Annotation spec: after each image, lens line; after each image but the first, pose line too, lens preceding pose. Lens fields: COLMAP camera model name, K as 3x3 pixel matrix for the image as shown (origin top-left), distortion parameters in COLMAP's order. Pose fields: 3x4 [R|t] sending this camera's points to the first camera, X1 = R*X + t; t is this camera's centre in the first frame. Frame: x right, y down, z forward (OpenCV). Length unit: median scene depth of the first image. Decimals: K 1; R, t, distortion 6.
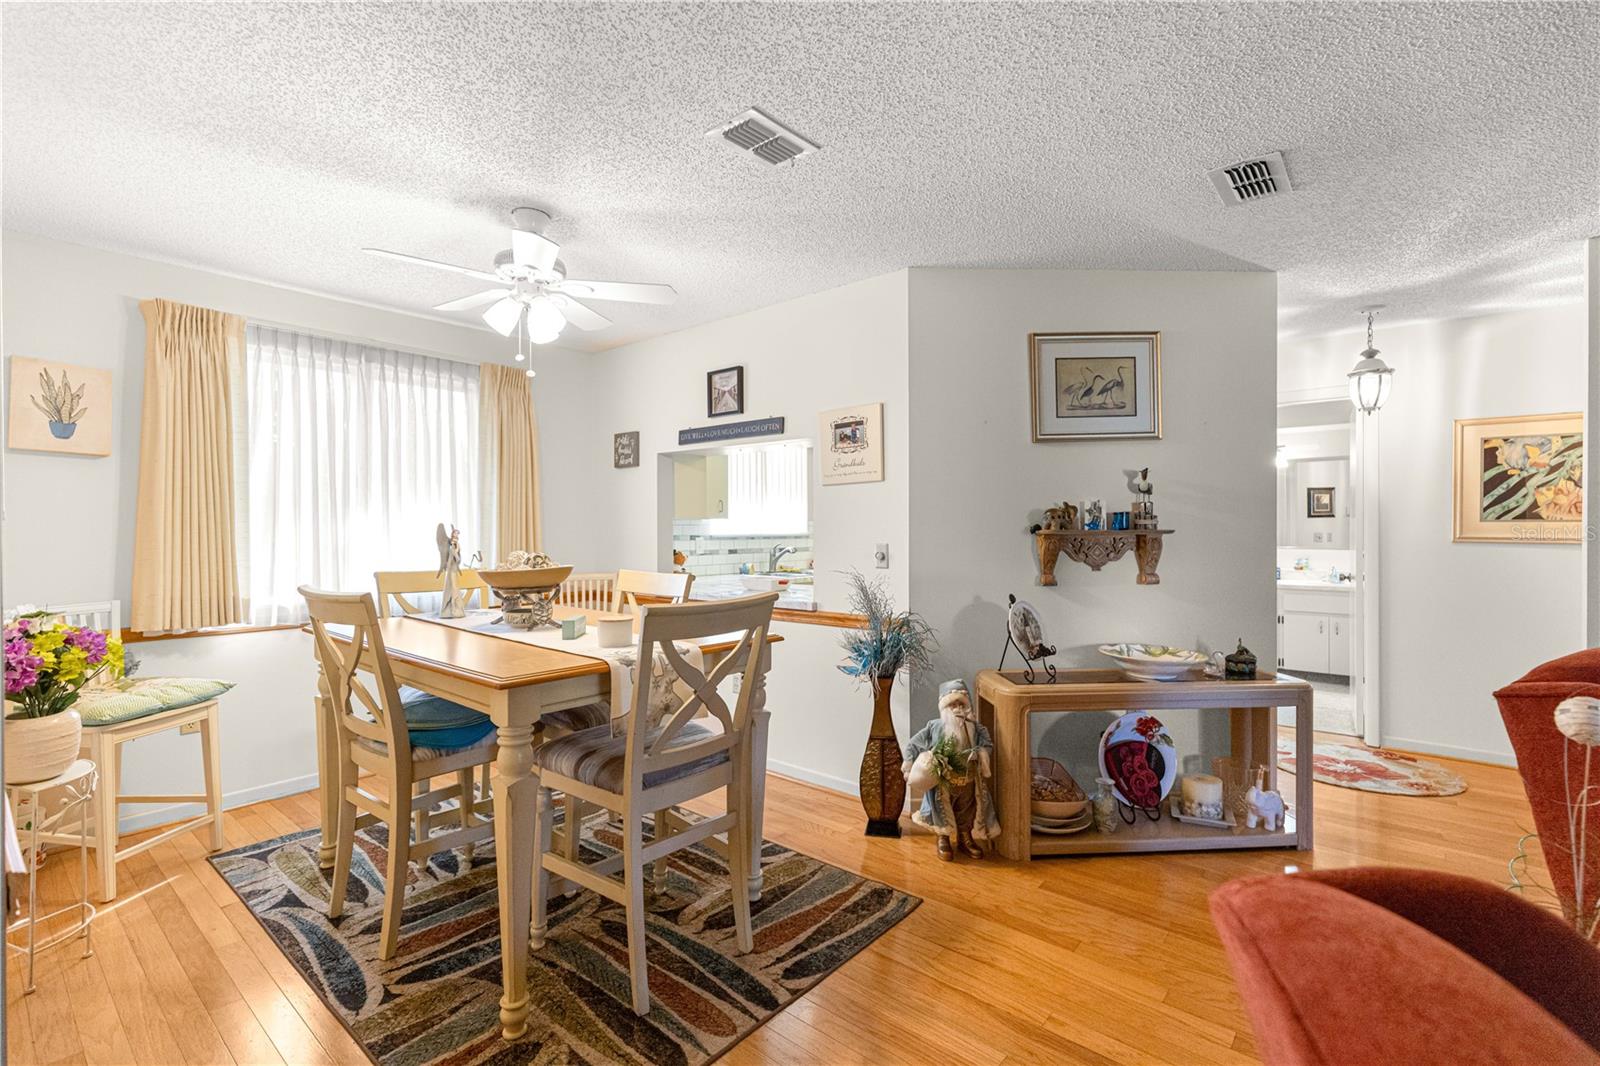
lens RADIAL K [[726.9, 0, 798.8], [0, 726.9, 526.5], [0, 0, 1]] dist [0.010326, -0.000235]
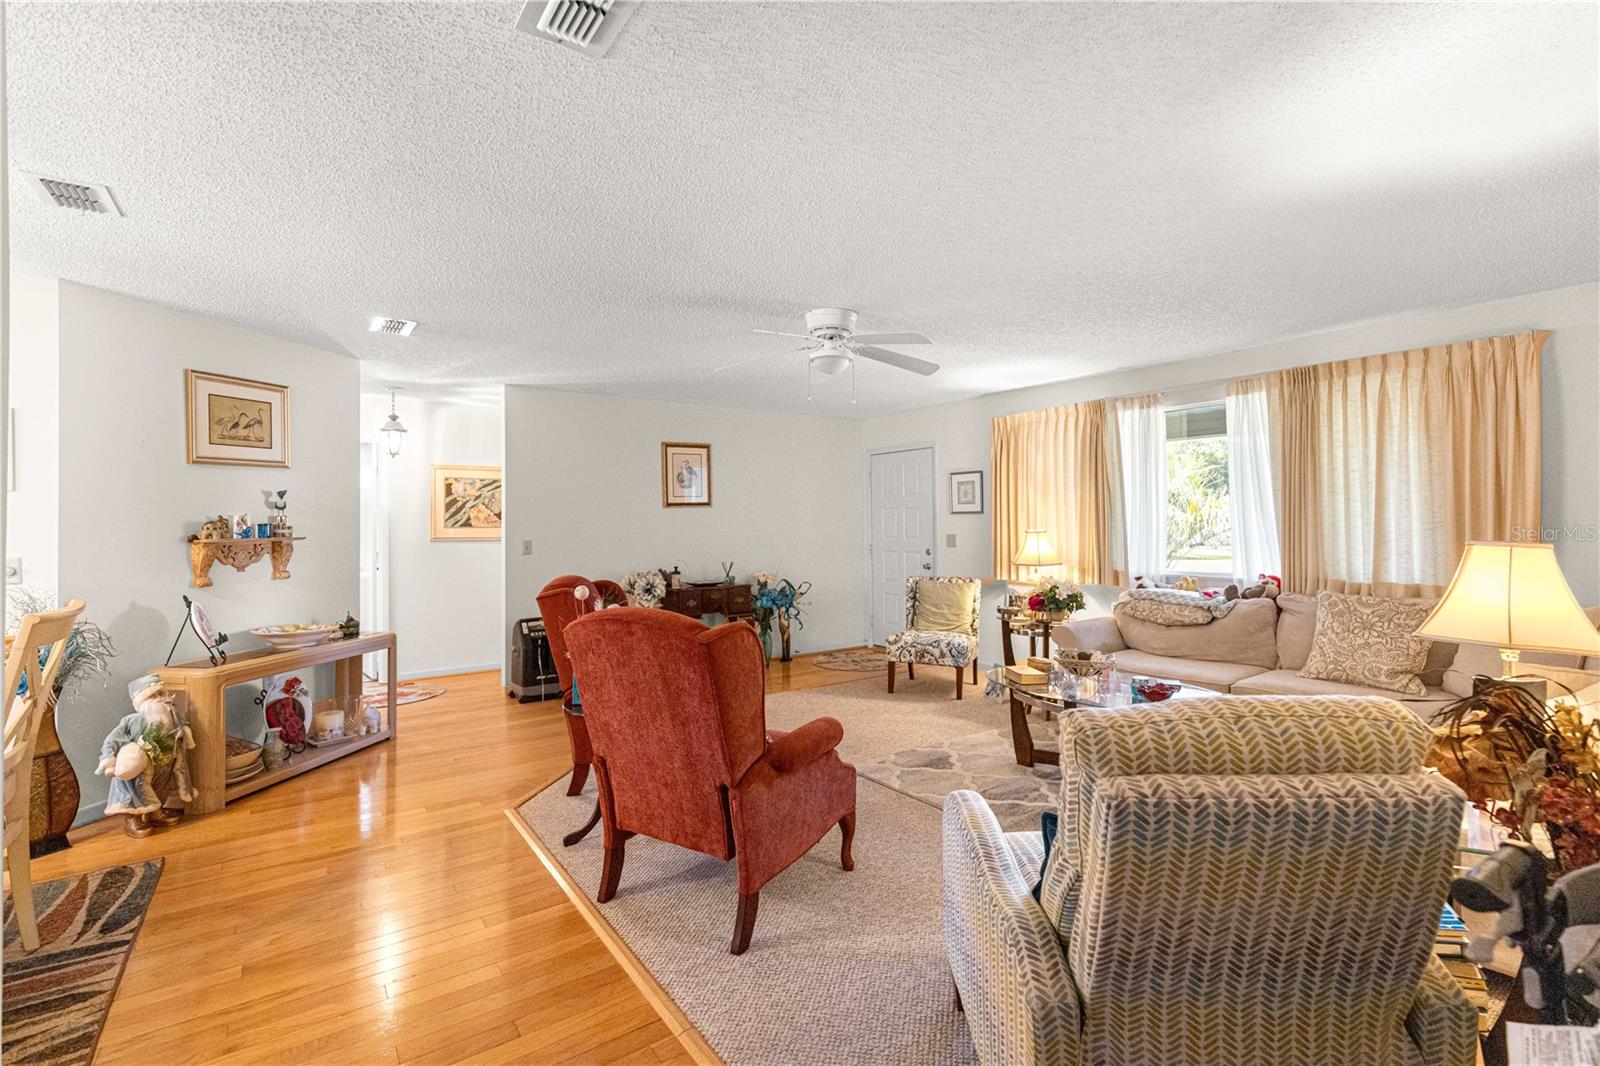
lens RADIAL K [[737.8, 0, 797.7], [0, 737.8, 511.4], [0, 0, 1]] dist [0.000084, -0.000193]
pose [[0.258420, 0.012785, 0.965948, -0.577075], [0.012303, 0.999788, -0.016525, -0.008658], [-0.965954, 0.016154, 0.258208, -0.239049]]
